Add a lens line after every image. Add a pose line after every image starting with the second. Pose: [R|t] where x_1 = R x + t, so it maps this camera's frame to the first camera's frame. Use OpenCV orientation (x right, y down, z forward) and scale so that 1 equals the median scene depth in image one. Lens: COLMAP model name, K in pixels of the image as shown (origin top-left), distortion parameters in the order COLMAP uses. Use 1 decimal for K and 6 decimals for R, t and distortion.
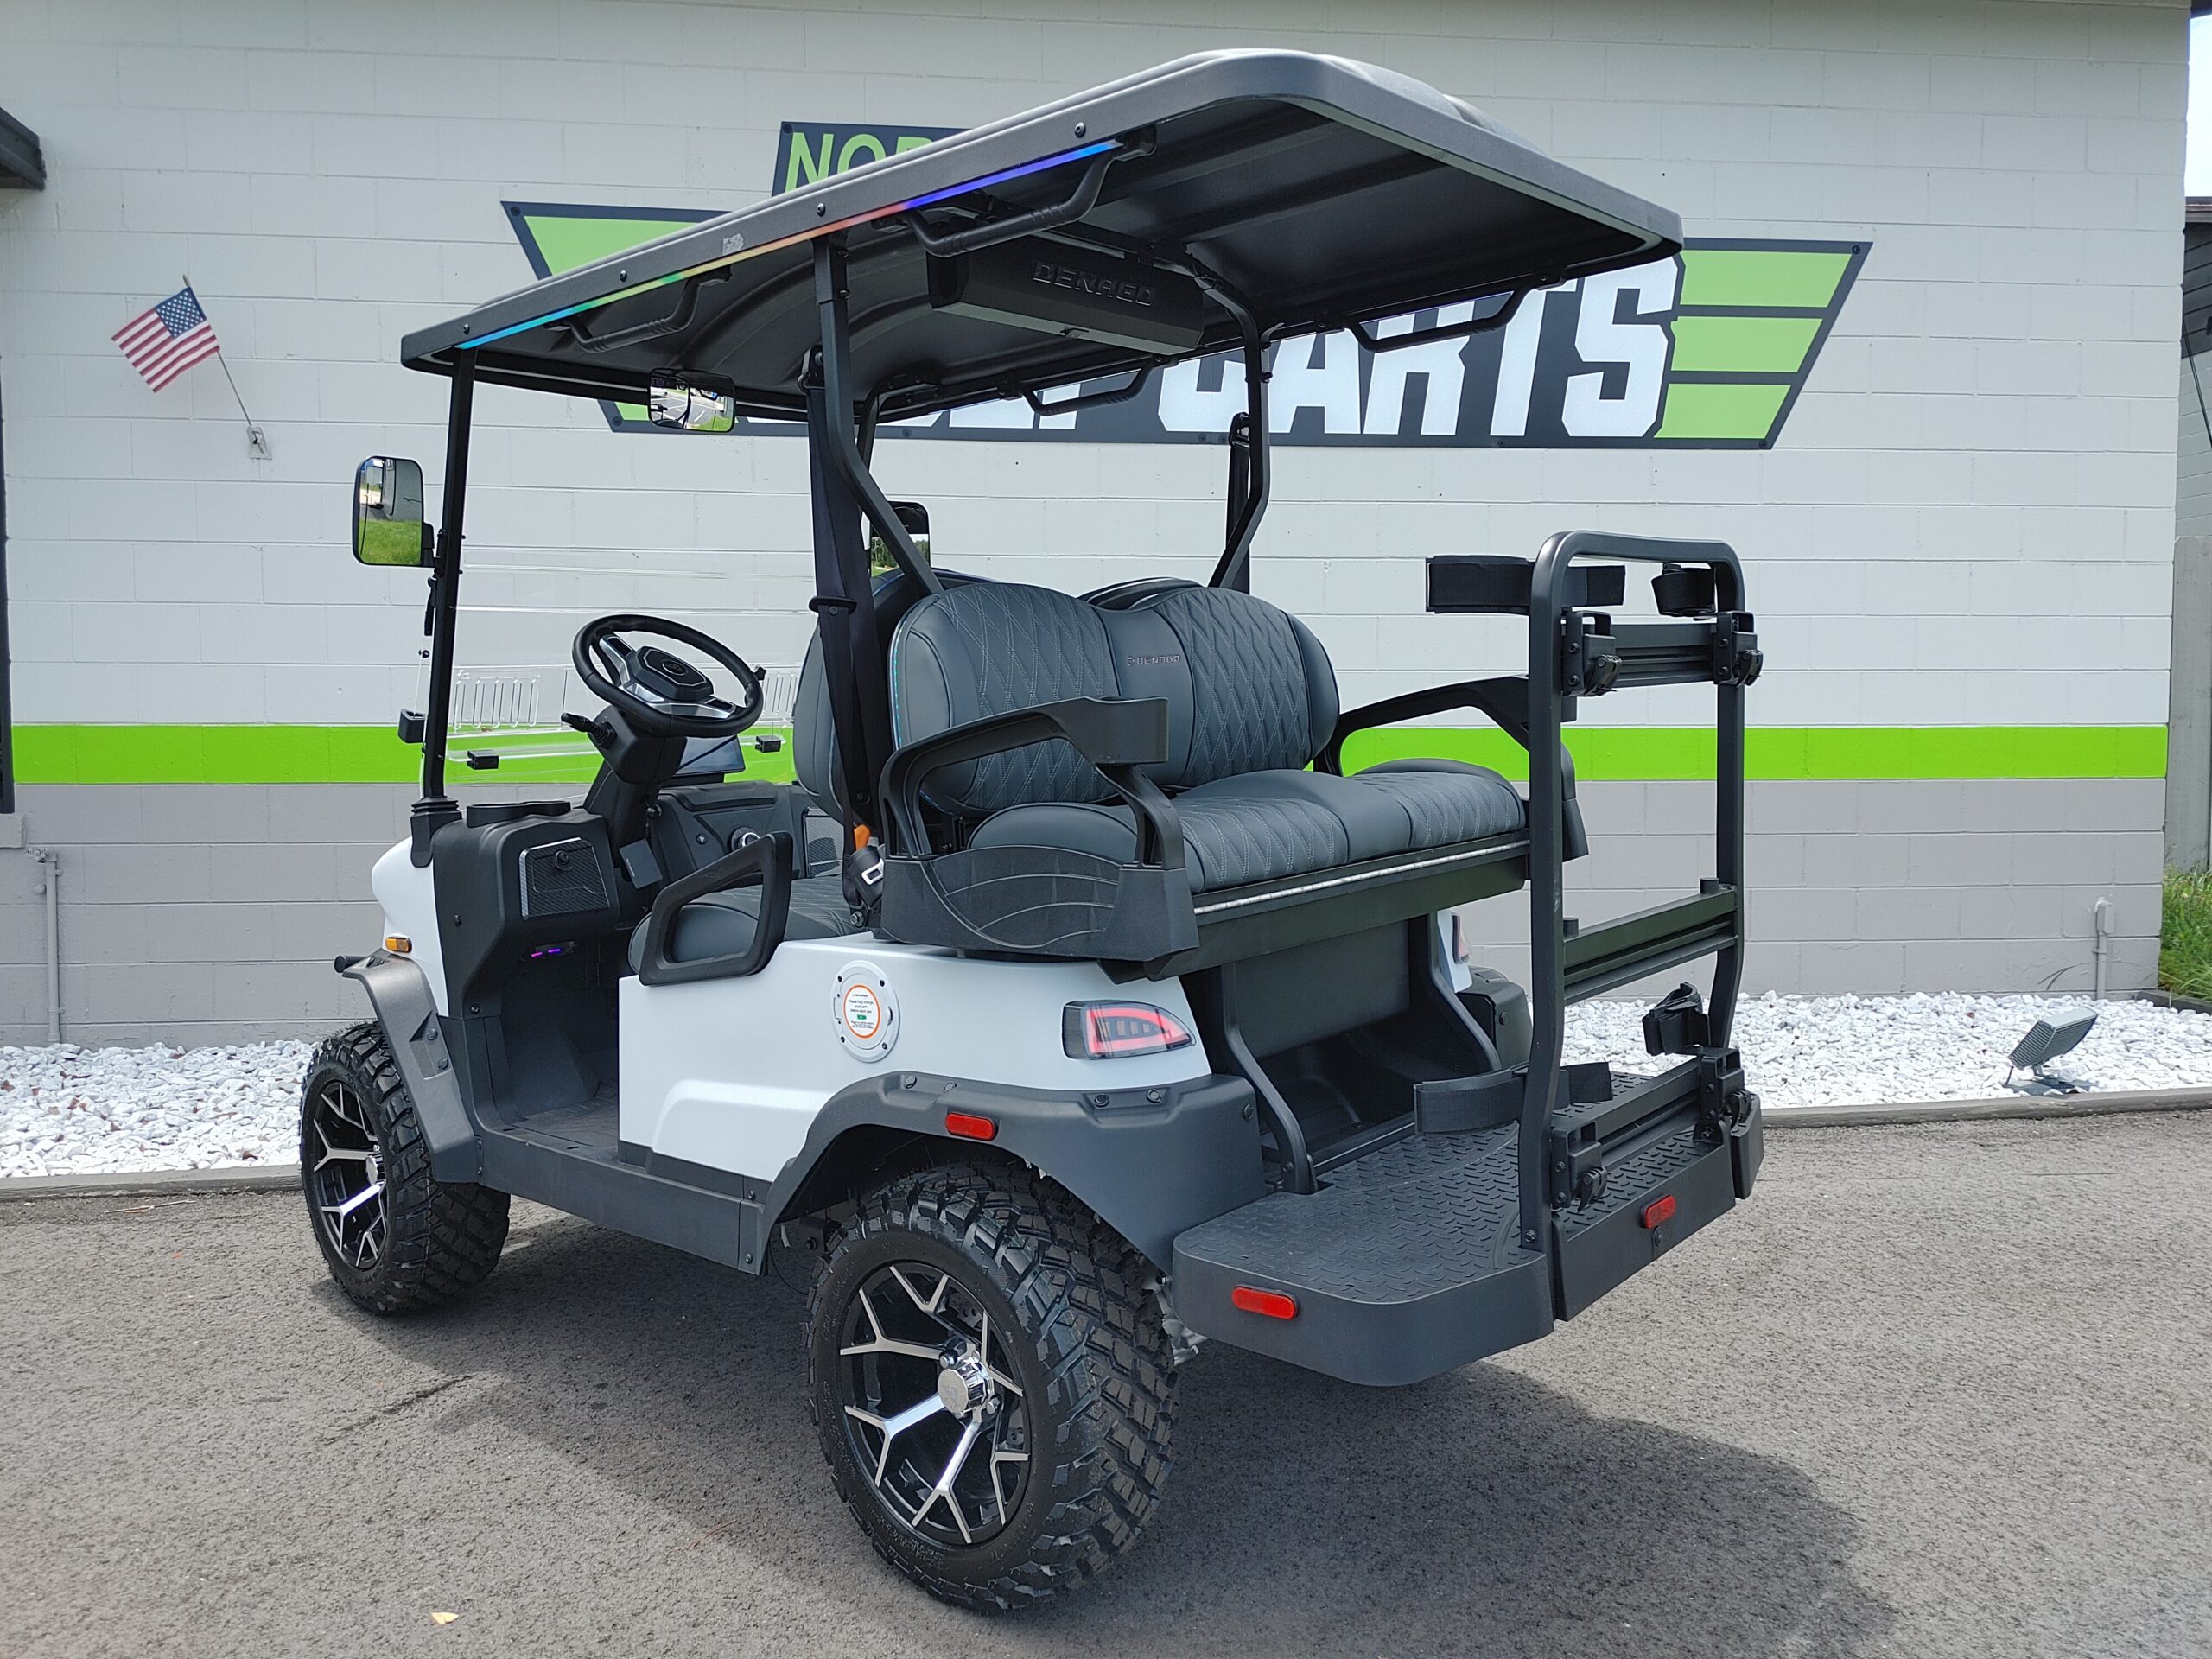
lens RADIAL K [[1765.5, 0, 1092.8], [0, 1765.5, 841.6], [0, 0, 1]] dist [0.057505, -0.072078]
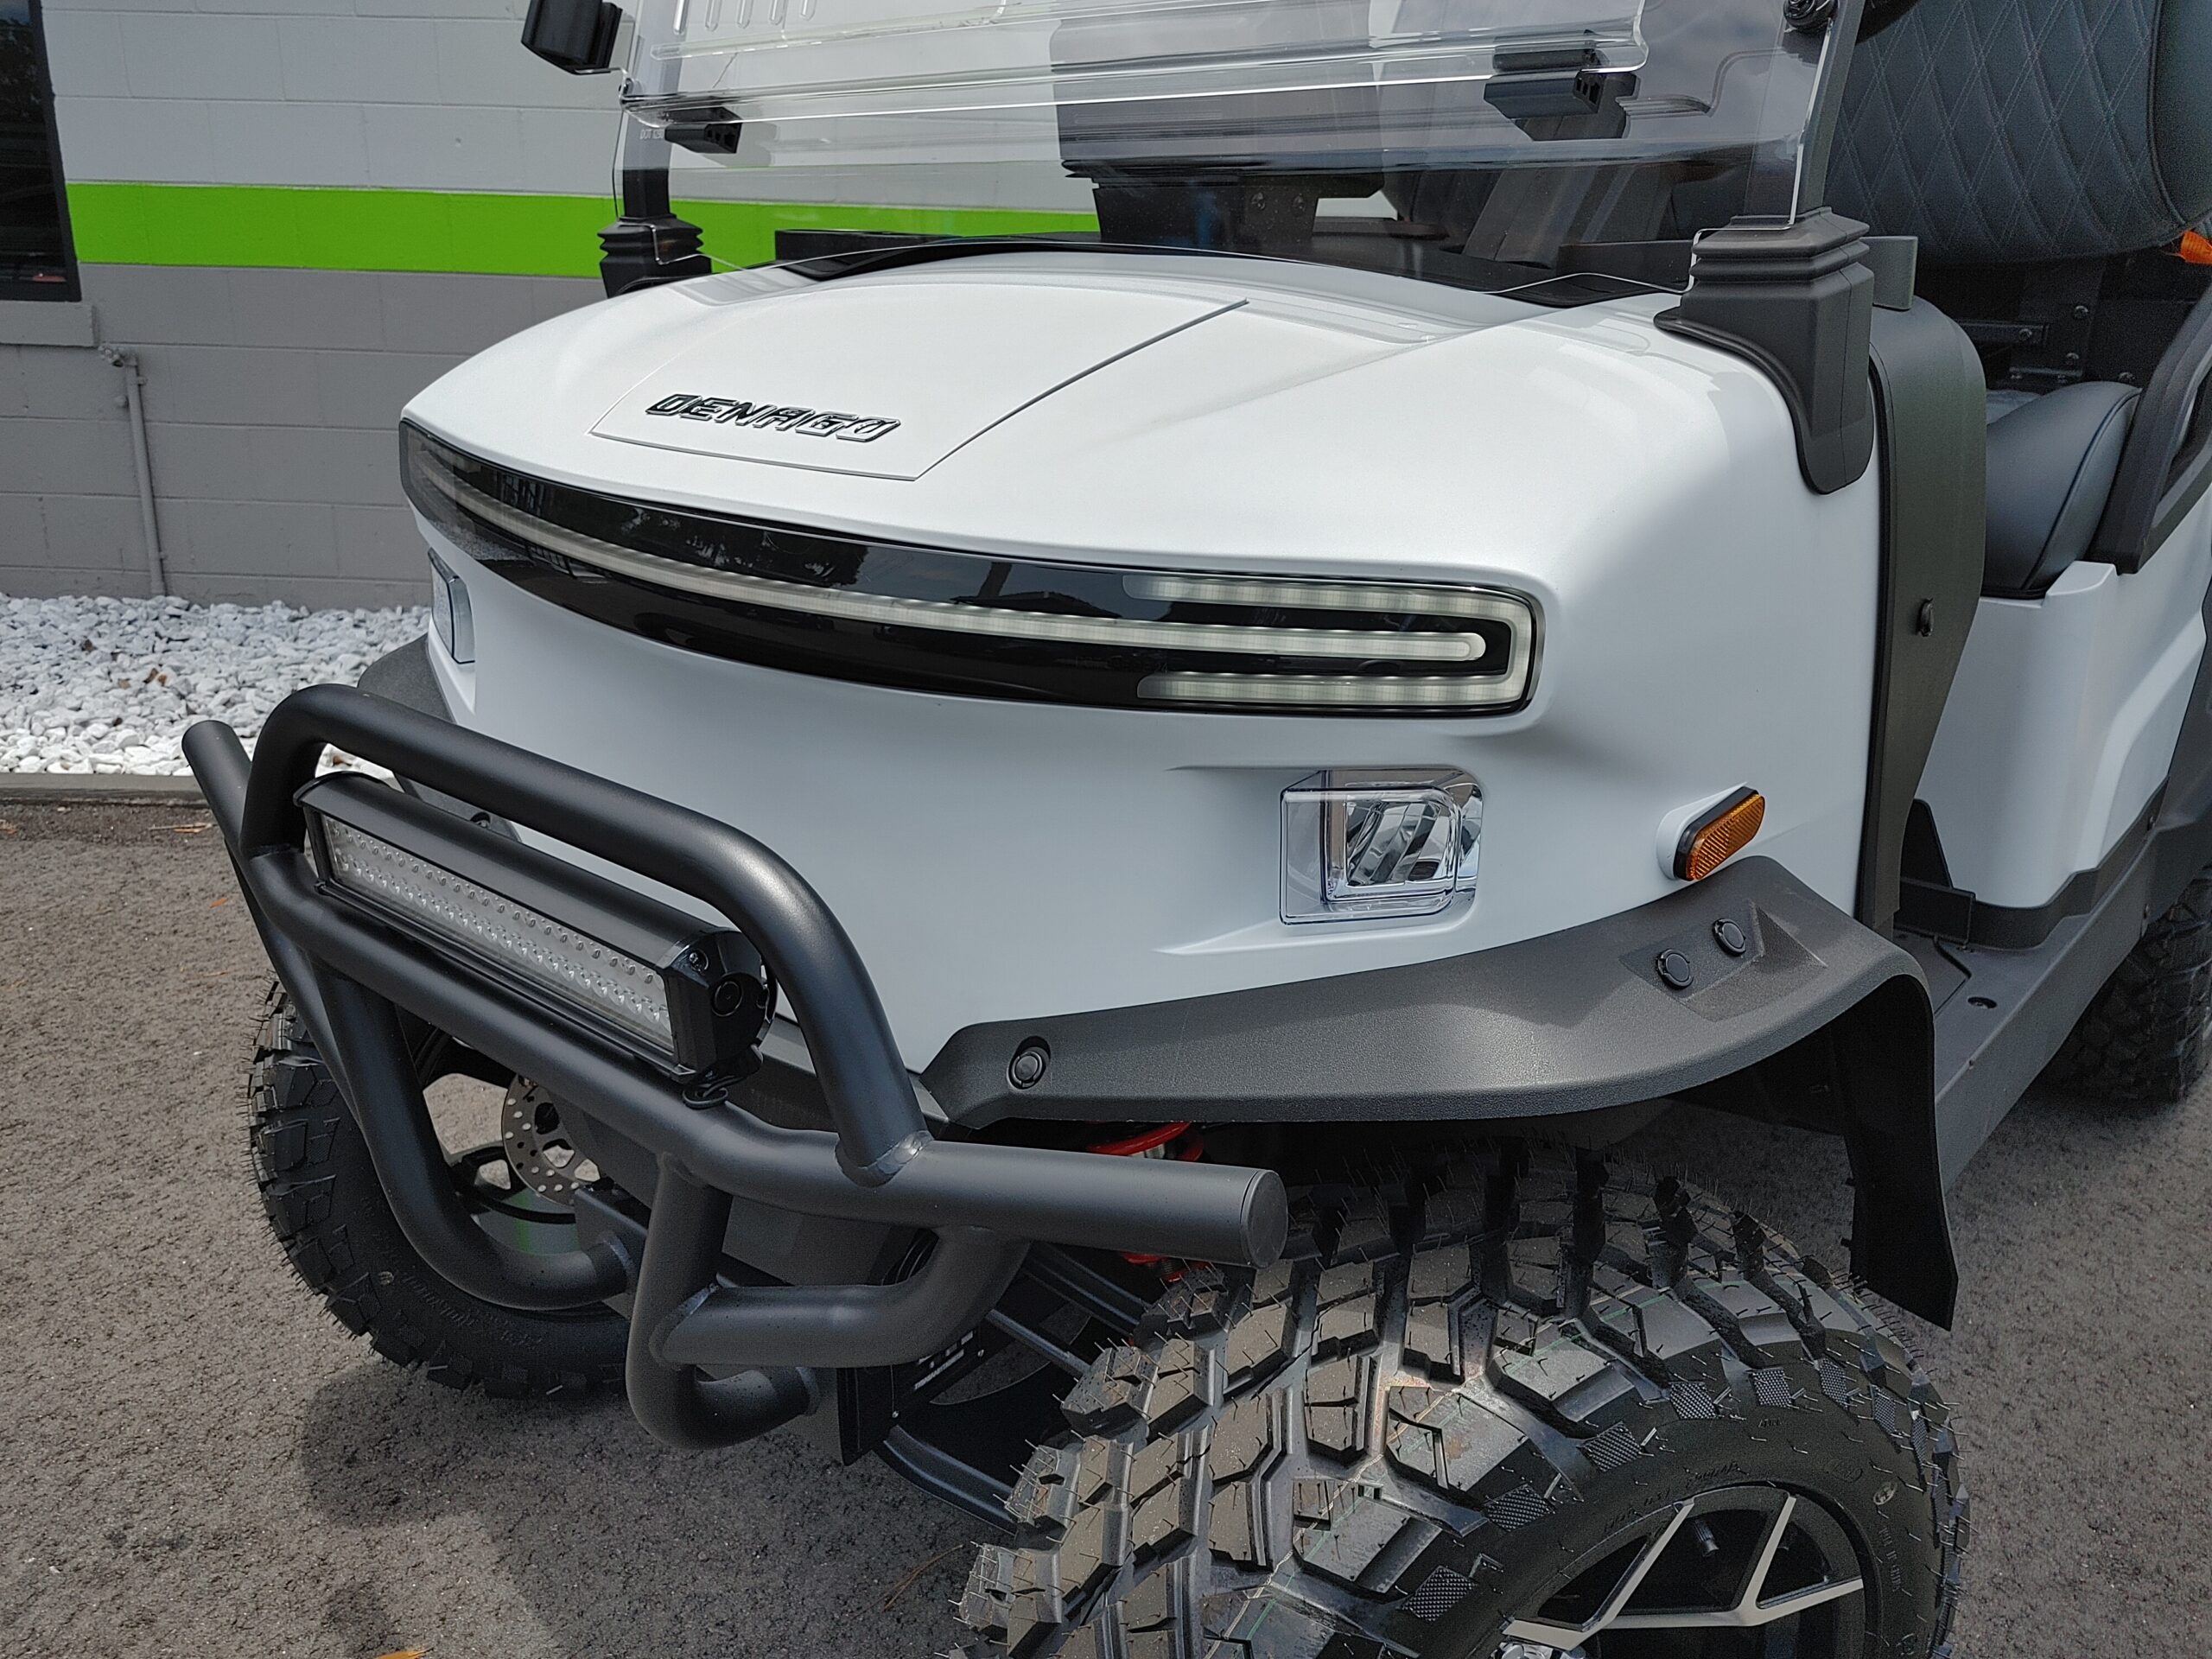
lens RADIAL K [[1765.5, 0, 1092.8], [0, 1765.5, 841.6], [0, 0, 1]] dist [0.057505, -0.072078]
pose [[0.990786, 0.064534, -0.119076, -0.060242], [-0.035420, 0.972048, 0.232093, 0.020934], [0.130725, -0.225737, 0.965378, 0.289510]]
